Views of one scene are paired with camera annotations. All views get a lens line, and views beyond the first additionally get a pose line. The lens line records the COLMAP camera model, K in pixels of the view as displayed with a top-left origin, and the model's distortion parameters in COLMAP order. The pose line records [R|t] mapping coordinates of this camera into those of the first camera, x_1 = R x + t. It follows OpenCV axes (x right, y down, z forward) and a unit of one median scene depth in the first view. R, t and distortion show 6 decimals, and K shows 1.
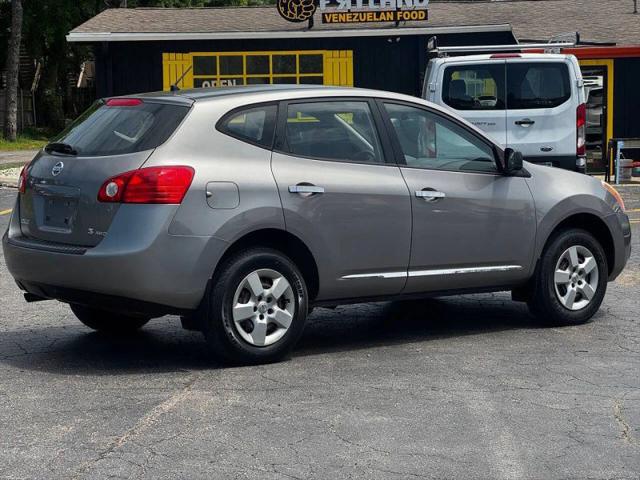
lens RADIAL K [[1401.1, 0, 320.0], [0, 1401.1, 240.0], [0, 0, 1]] dist [0.096409, 0.799835]
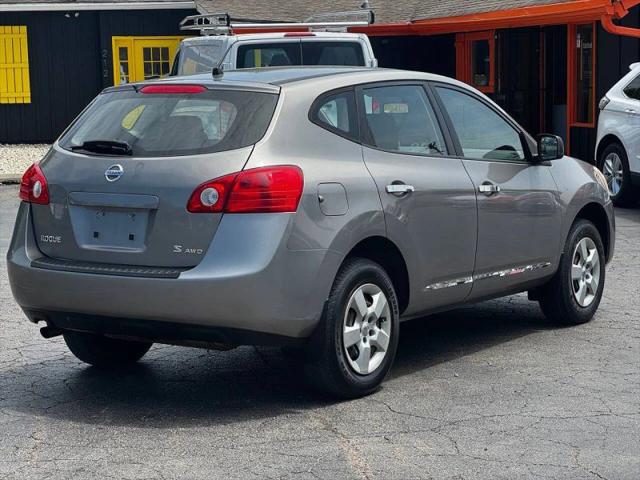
lens RADIAL K [[1401.1, 0, 320.0], [0, 1401.1, 240.0], [0, 0, 1]] dist [0.096409, 0.799835]
pose [[0.948503, -0.042711, 0.313875, -0.308403], [0.037957, 0.999054, 0.021244, -0.023229], [-0.314485, -0.008236, 0.949227, 0.187105]]
